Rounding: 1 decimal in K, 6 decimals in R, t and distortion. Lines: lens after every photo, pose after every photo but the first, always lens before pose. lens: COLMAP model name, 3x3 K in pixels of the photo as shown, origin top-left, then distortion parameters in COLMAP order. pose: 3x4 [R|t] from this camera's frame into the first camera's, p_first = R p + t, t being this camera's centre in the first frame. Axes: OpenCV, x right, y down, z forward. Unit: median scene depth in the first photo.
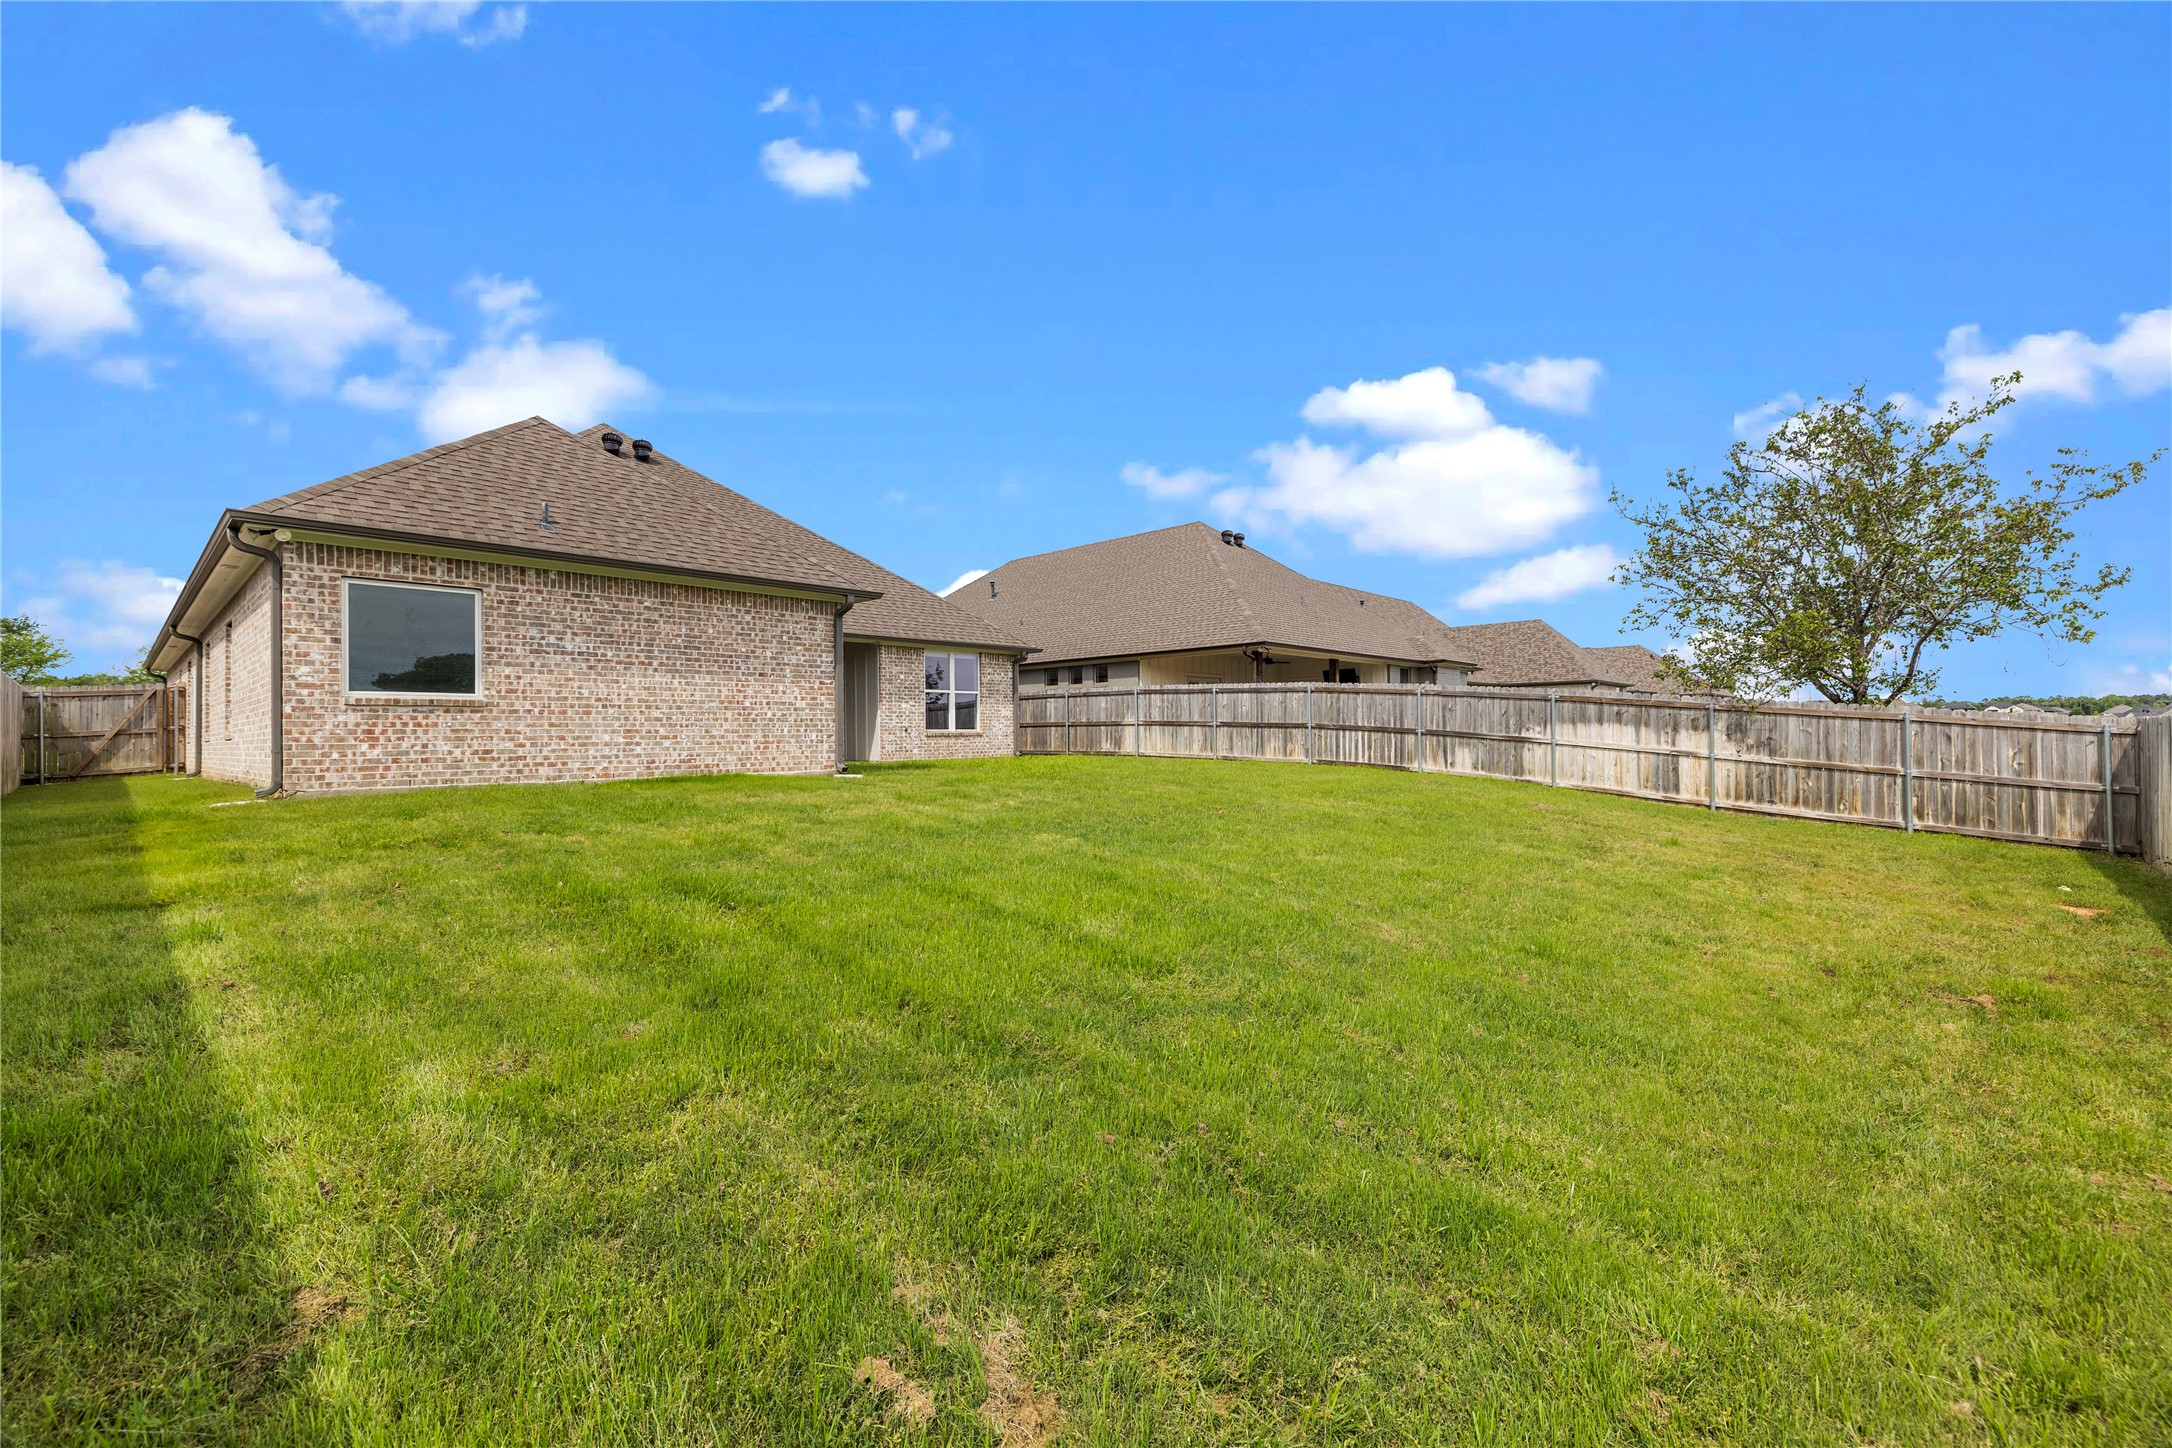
lens RADIAL K [[919.5, 0, 1087.6], [0, 919.5, 730.1], [0, 0, 1]] dist [0.000445, 0.001222]
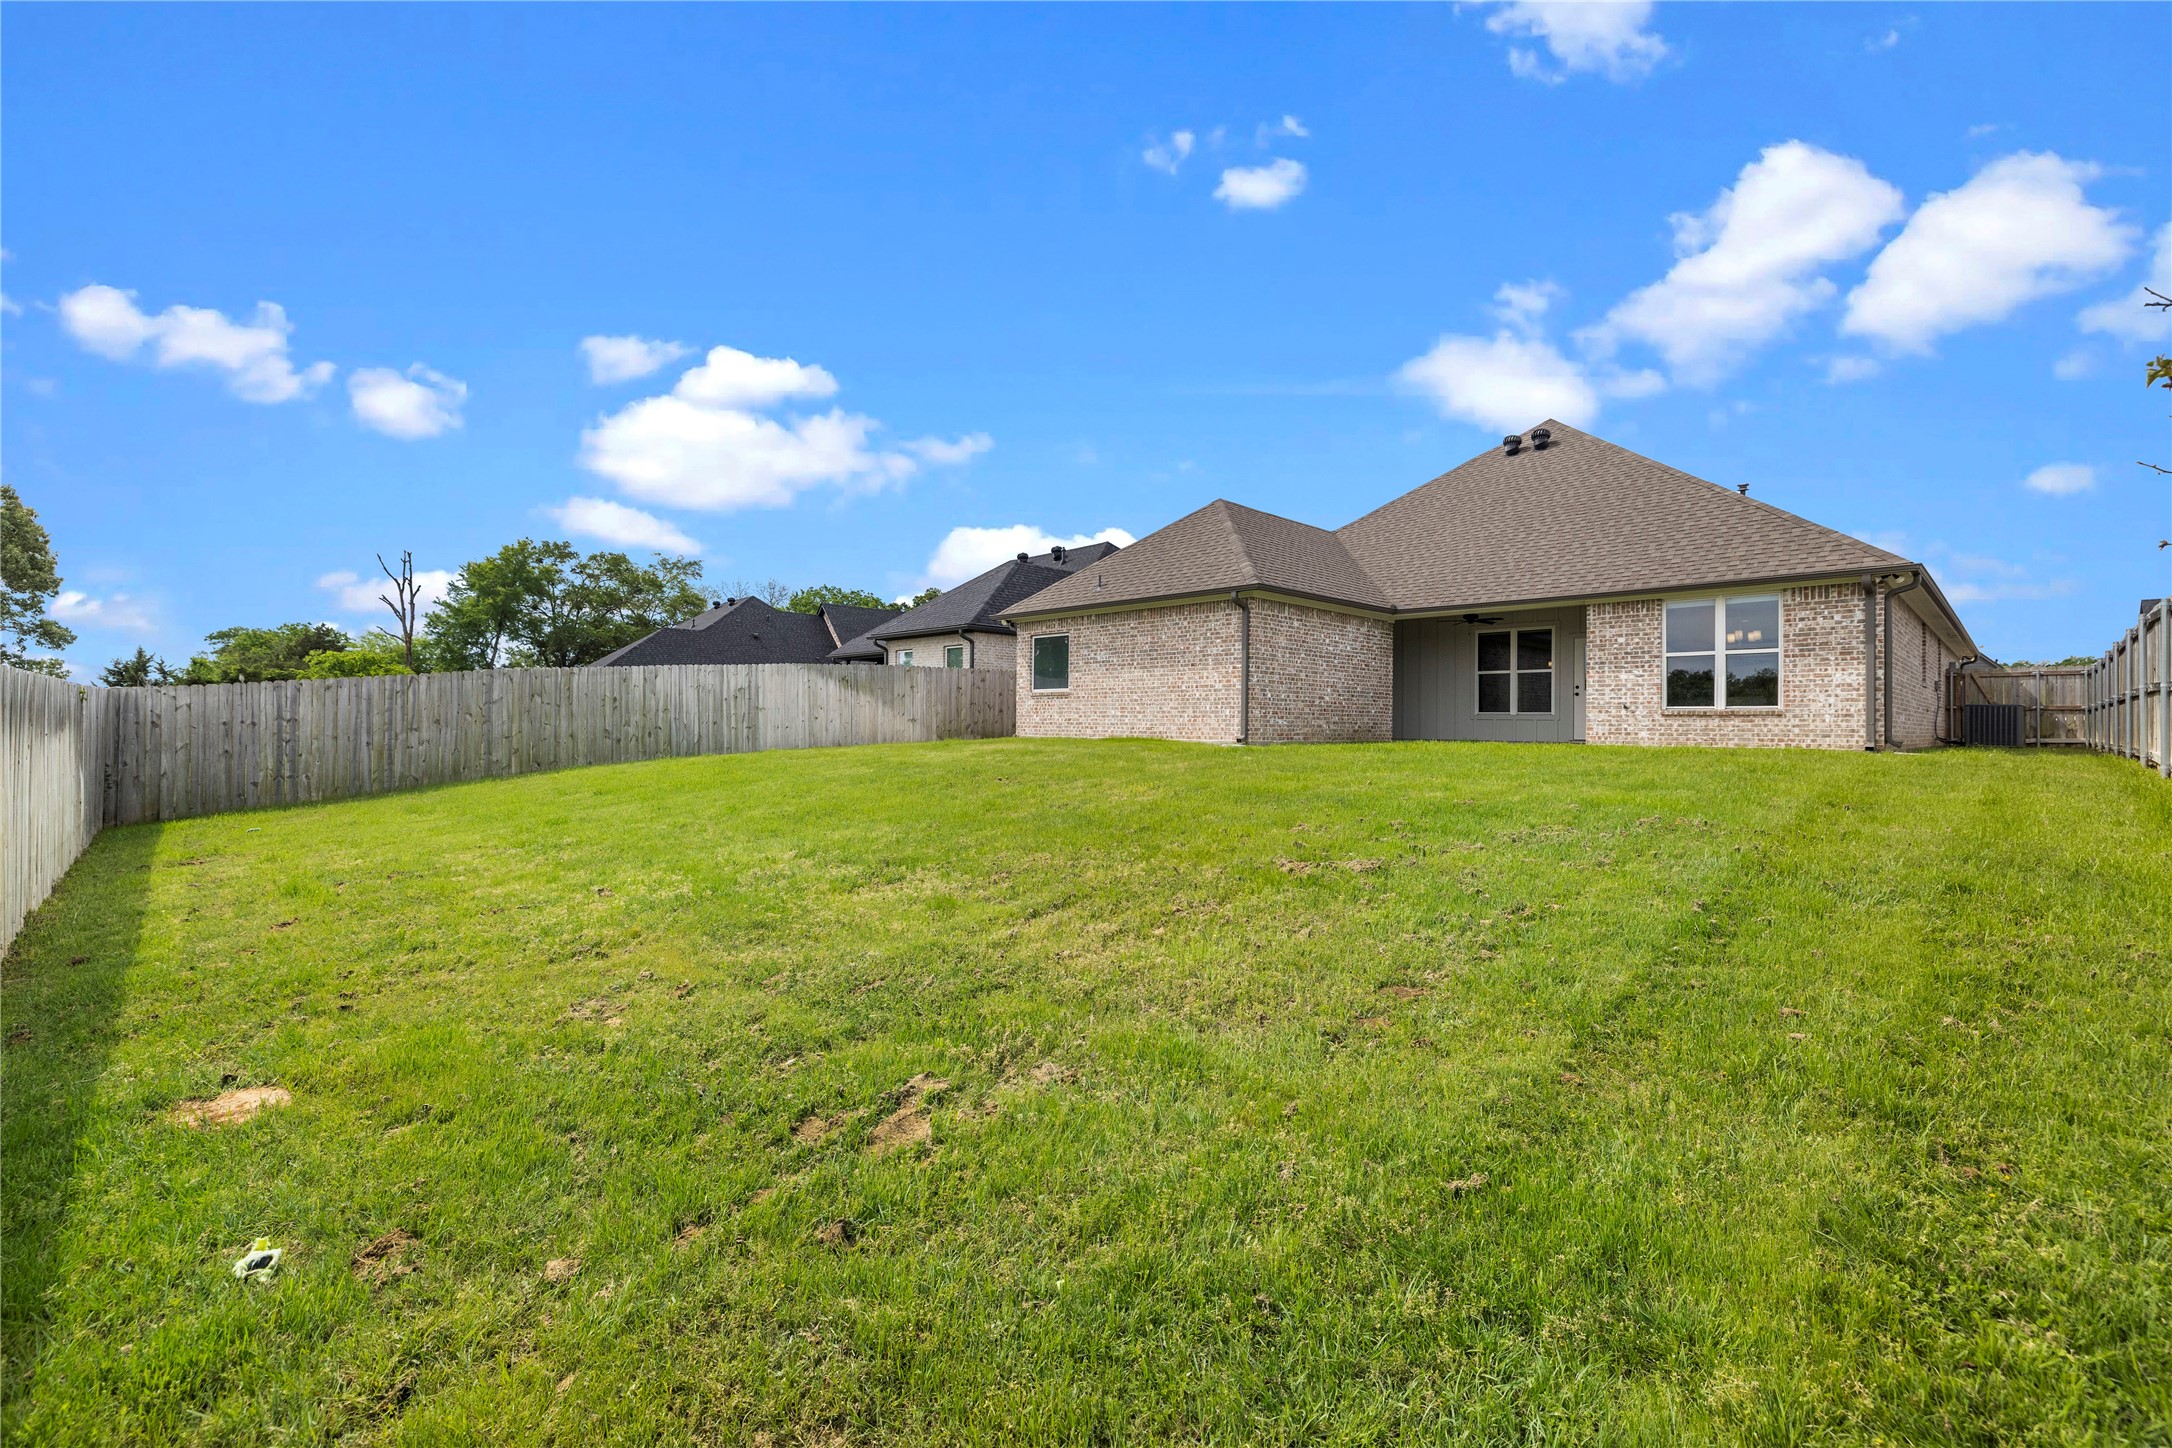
lens RADIAL K [[919.5, 0, 1086.0], [0, 919.5, 723.4], [0, 0, 1]] dist [0.000445, 0.001222]
pose [[-0.051889, 0.008821, -0.998614, 0.615446], [-0.002252, 0.999957, 0.008950, 0.007566], [0.998650, 0.002713, -0.051867, 0.582504]]
